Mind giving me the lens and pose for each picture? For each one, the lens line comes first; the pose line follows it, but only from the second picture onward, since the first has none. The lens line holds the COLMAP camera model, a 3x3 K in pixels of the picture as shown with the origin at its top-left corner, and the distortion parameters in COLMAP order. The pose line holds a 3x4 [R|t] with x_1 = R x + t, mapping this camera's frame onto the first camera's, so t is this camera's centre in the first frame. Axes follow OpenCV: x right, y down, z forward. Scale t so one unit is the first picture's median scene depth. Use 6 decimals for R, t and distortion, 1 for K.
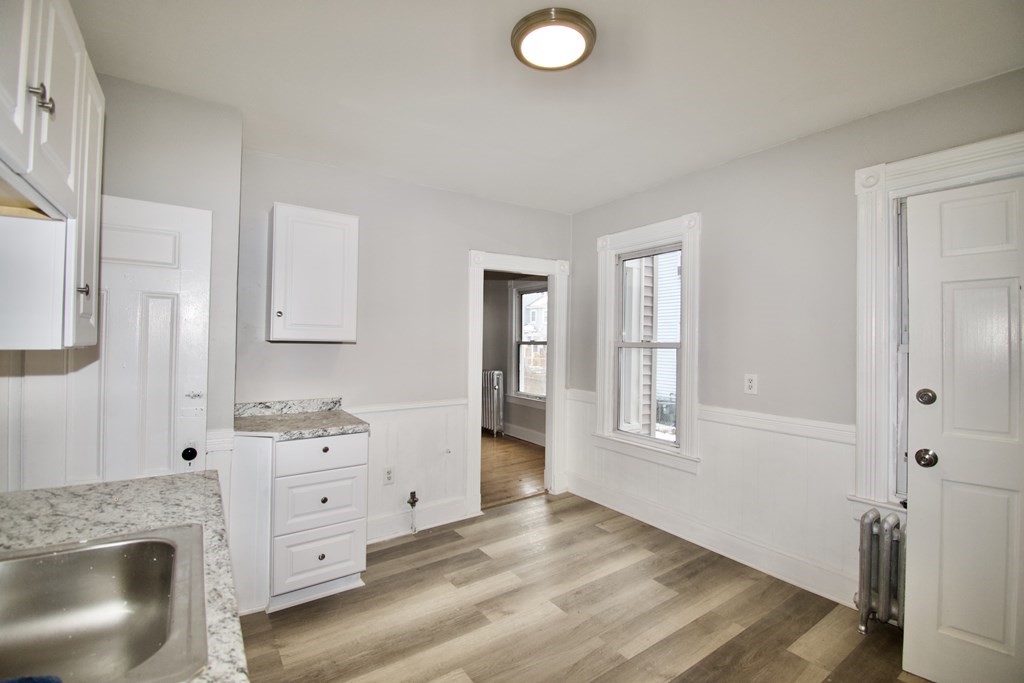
lens RADIAL K [[454.9, 0, 515.4], [0, 454.9, 339.6], [0, 0, 1]] dist [0.000121, -0.000469]
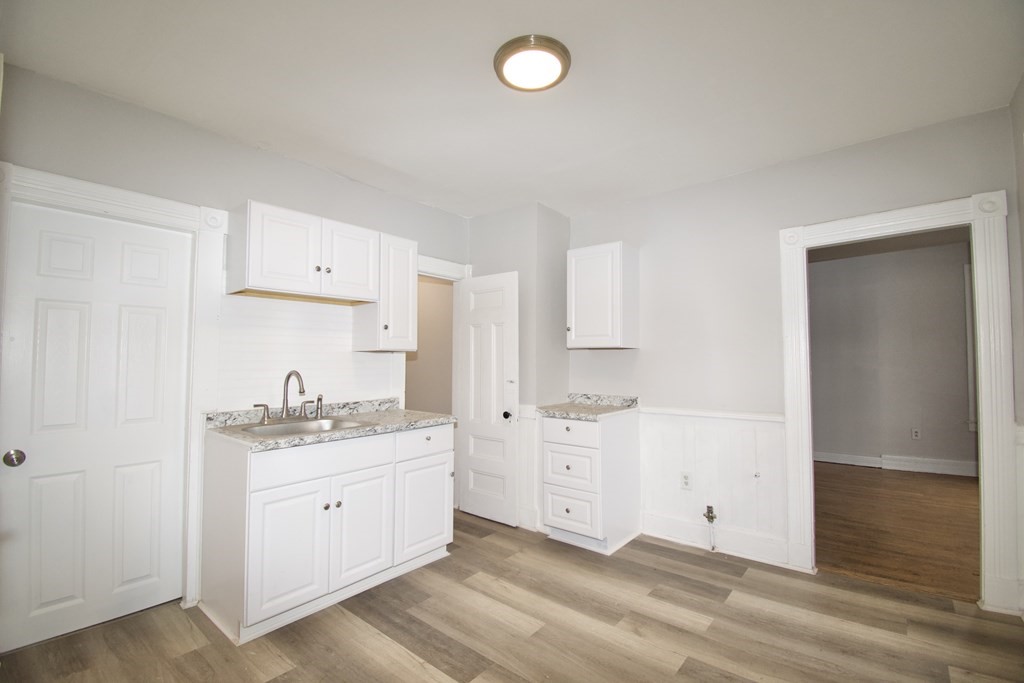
lens RADIAL K [[454.9, 0, 515.4], [0, 454.9, 339.6], [0, 0, 1]] dist [0.000121, -0.000469]
pose [[0.268024, -0.053029, -0.961952, 0.745230], [0.009053, 0.998579, -0.052526, 0.046413], [0.963370, 0.005370, 0.268123, 0.453014]]
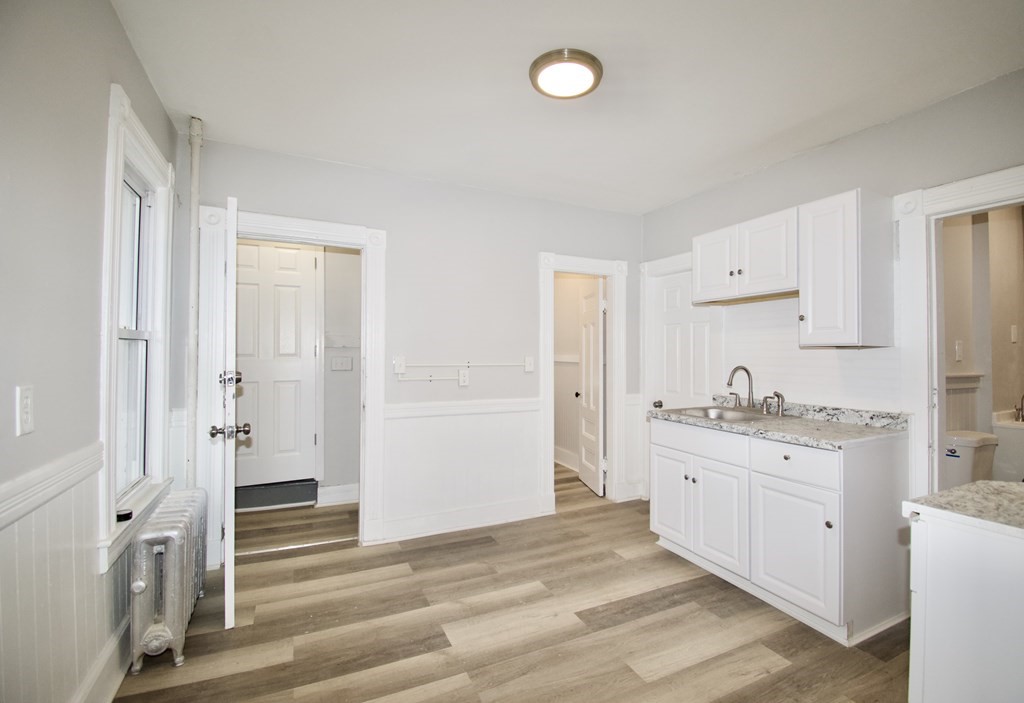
lens RADIAL K [[466.9, 0, 534.6], [0, 466.9, 348.8], [0, 0, 1]] dist [-0.000848, -0.000204]
pose [[-0.989913, -0.017364, 0.140609, -0.009596], [-0.019268, 0.999740, -0.012189, 0.039159], [-0.140361, -0.014775, -0.989990, 1.471430]]
